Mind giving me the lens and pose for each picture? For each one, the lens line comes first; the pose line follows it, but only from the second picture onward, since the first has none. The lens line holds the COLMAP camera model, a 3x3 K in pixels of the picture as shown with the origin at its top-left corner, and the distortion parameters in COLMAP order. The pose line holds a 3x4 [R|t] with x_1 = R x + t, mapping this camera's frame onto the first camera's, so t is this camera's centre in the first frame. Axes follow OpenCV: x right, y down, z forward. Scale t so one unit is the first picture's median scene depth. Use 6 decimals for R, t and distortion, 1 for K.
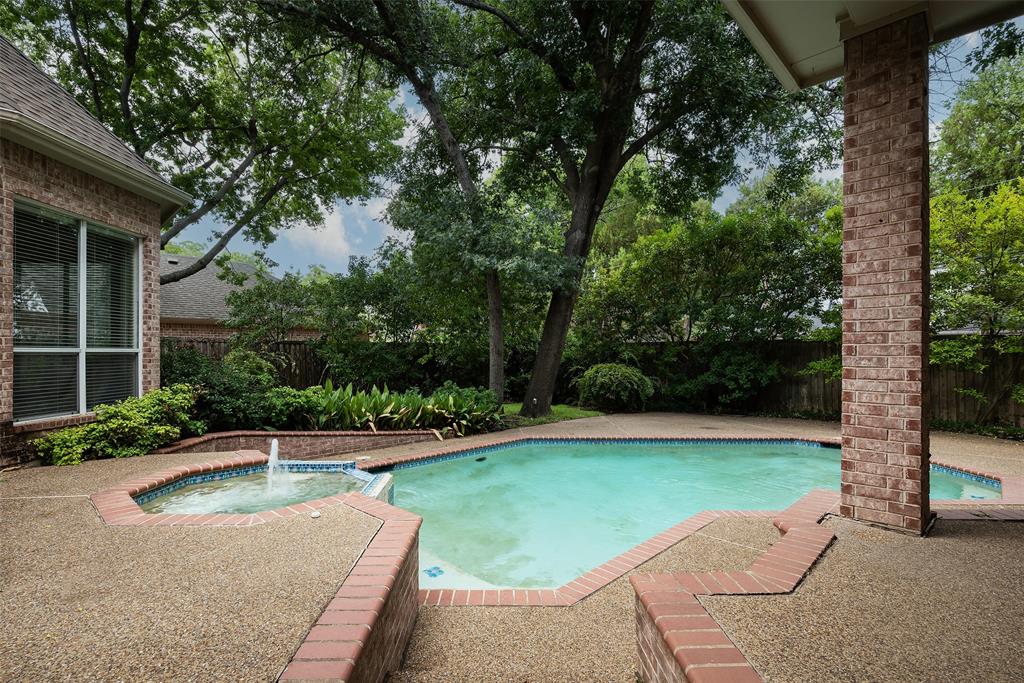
lens RADIAL K [[470.6, 0, 511.4], [0, 470.6, 364.5], [0, 0, 1]] dist [-0.000350, 0.000072]
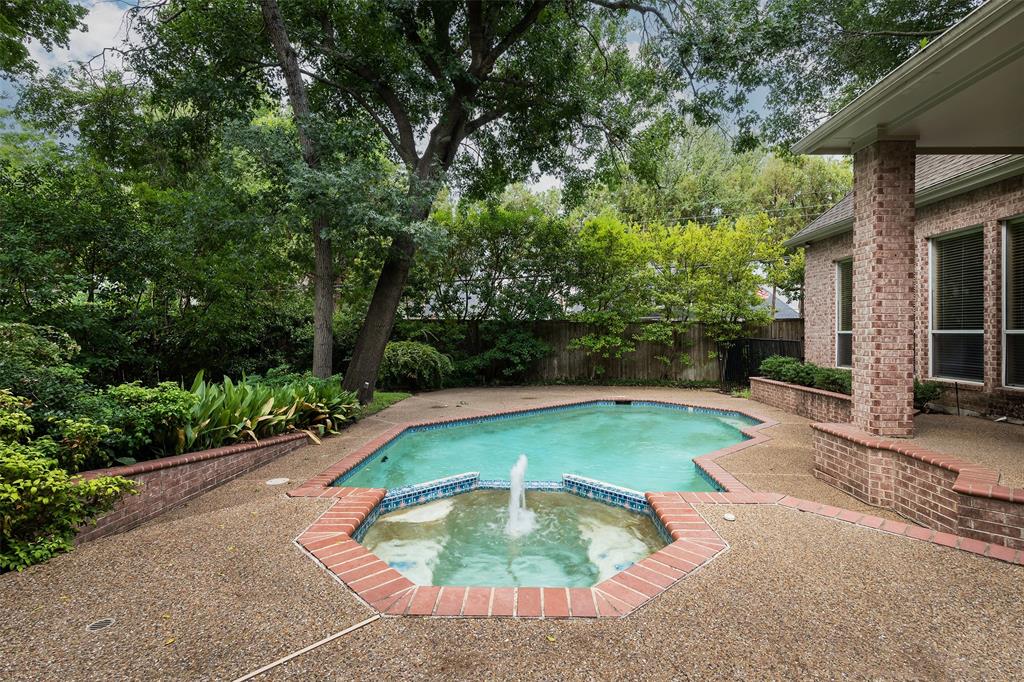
lens RADIAL K [[485.3, 0, 512.0], [0, 485.3, 341.0], [0, 0, 1]] dist [0.000297, 0.000050]
pose [[0.740606, -0.007554, 0.671897, -0.489707], [0.008349, 0.999963, 0.002040, -0.004699], [-0.671887, 0.004099, 0.740642, 0.222455]]
